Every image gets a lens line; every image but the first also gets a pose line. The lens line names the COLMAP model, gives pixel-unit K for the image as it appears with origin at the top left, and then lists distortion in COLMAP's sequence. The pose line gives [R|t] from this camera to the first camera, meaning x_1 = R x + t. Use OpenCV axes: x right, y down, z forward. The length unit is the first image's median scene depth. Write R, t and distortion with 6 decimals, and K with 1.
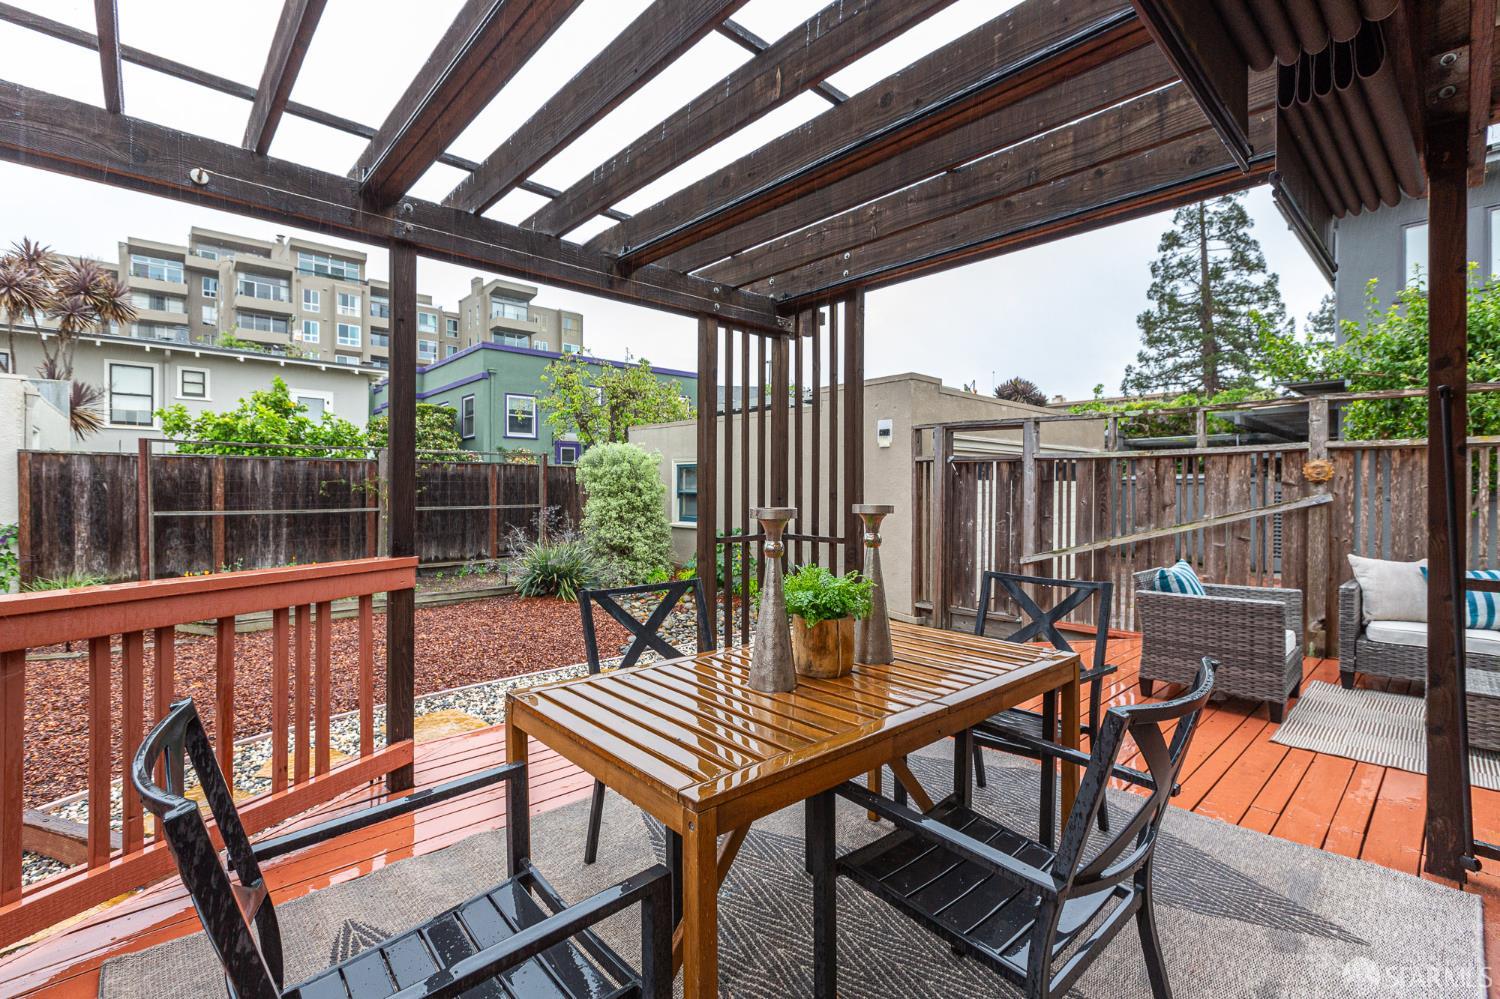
lens RADIAL K [[678.5, 0, 755.5], [0, 678.5, 491.1], [0, 0, 1]] dist [-0.001278, -0.000010]
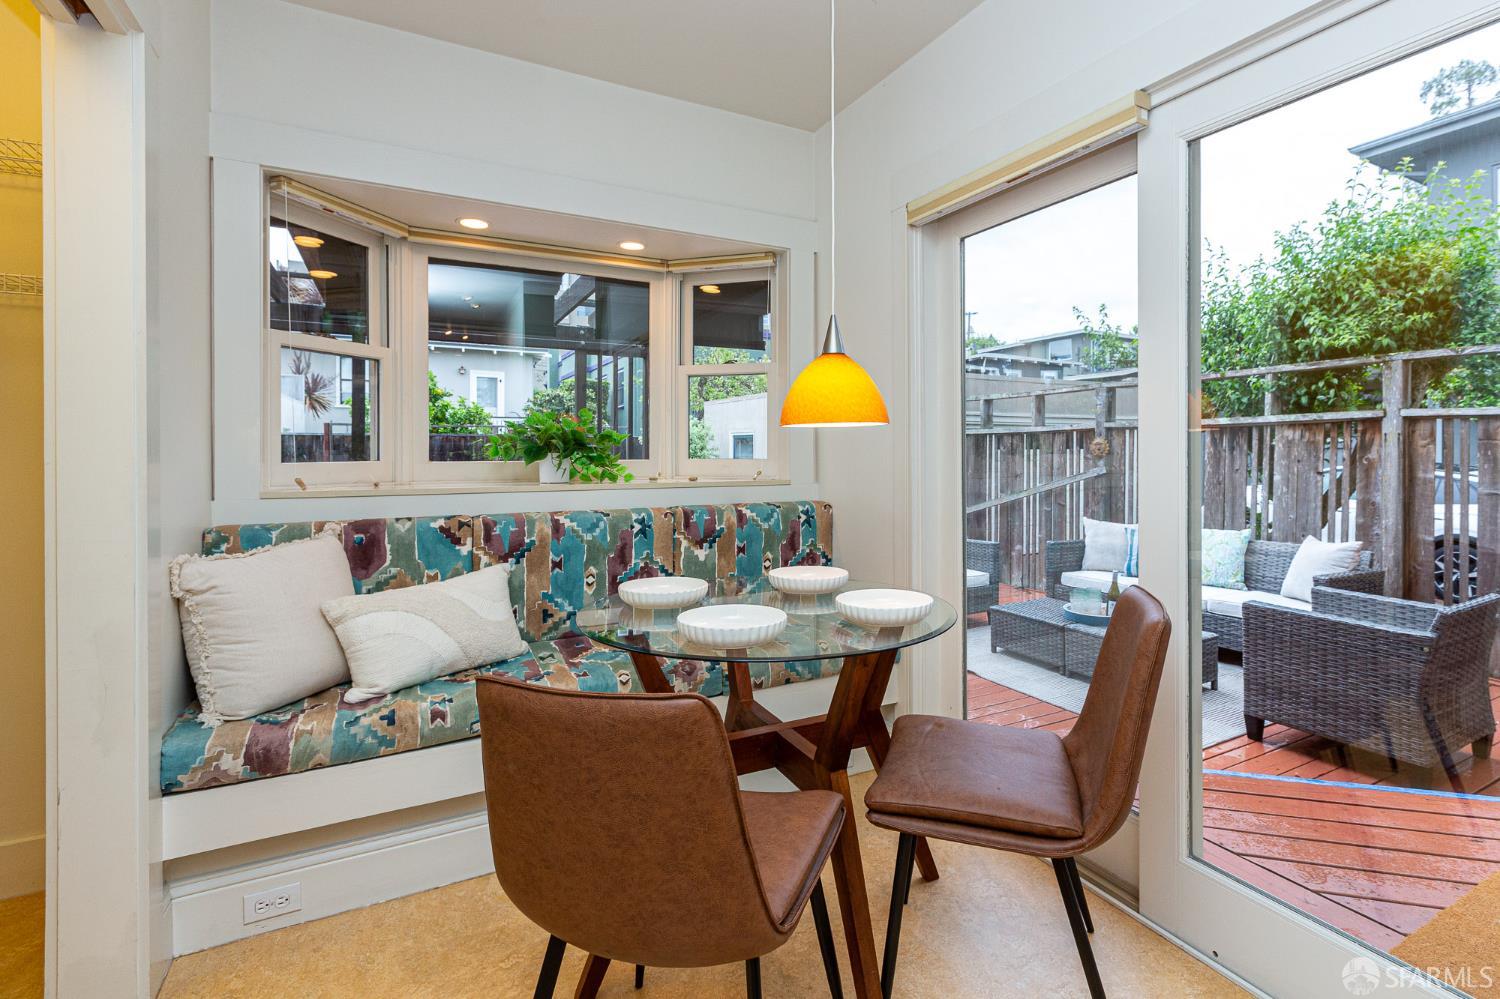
lens RADIAL K [[678.5, 0, 759.8], [0, 678.5, 451.1], [0, 0, 1]] dist [-0.001278, -0.000010]
pose [[0.974118, -0.000969, -0.226036, 0.209395], [-0.000254, 0.999985, -0.005381, -0.007073], [0.226038, 0.005300, 0.974104, -0.129104]]
